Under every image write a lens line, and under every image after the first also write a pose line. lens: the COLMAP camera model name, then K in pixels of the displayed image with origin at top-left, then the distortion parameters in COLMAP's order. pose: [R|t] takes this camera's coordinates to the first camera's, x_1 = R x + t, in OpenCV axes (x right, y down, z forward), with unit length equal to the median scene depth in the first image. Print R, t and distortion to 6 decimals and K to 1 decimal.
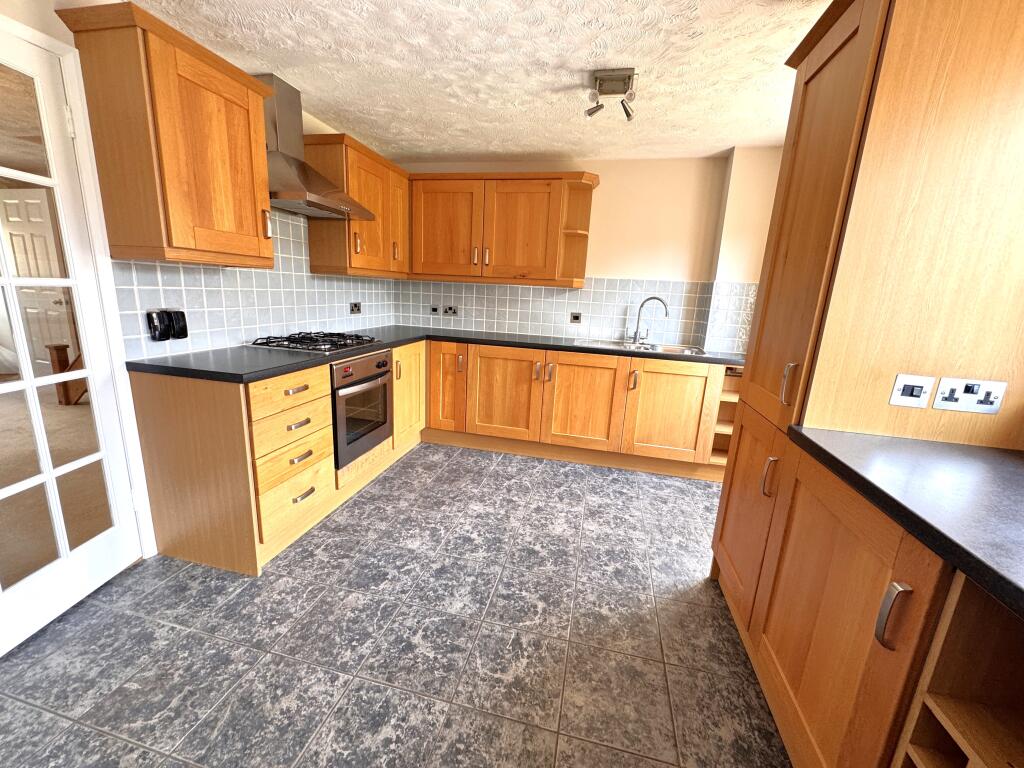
lens RADIAL K [[407.7, 0, 510.0], [0, 407.7, 381.9], [0, 0, 1]] dist [-0.001422, -0.000408]
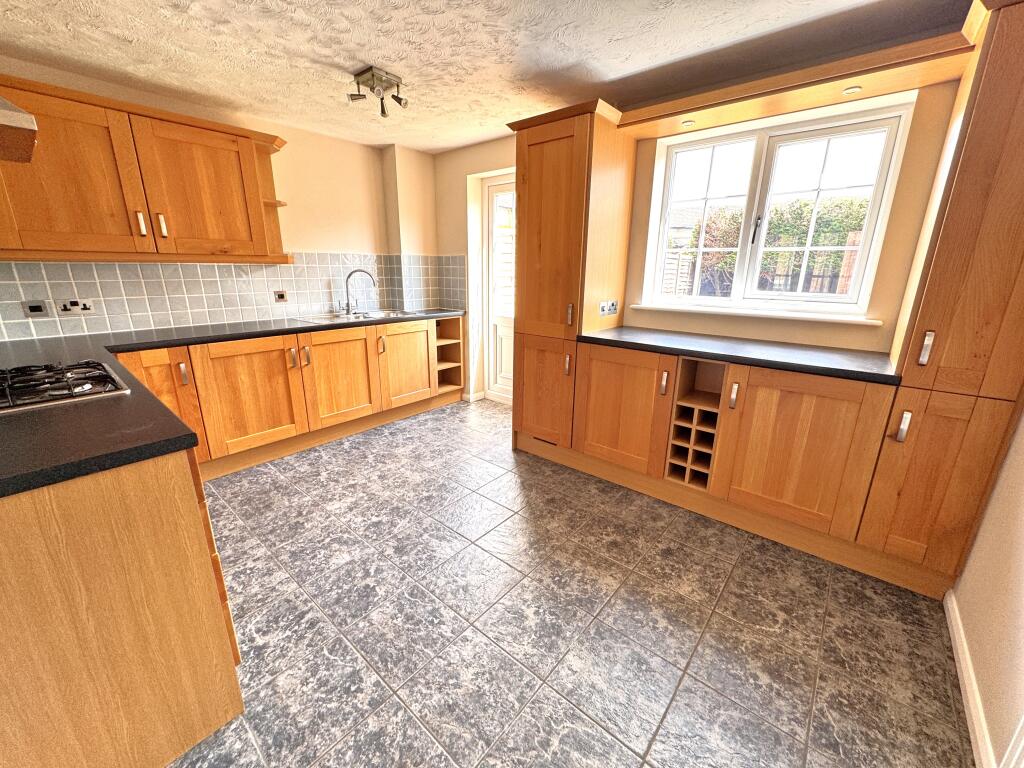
lens RADIAL K [[407.7, 0, 508.7], [0, 407.7, 381.9], [0, 0, 1]] dist [-0.001422, -0.000408]
pose [[0.460922, -0.282887, 0.841145, -0.536215], [0.207893, 0.955878, 0.207553, -0.070433], [-0.862746, 0.079203, 0.499396, 0.138529]]
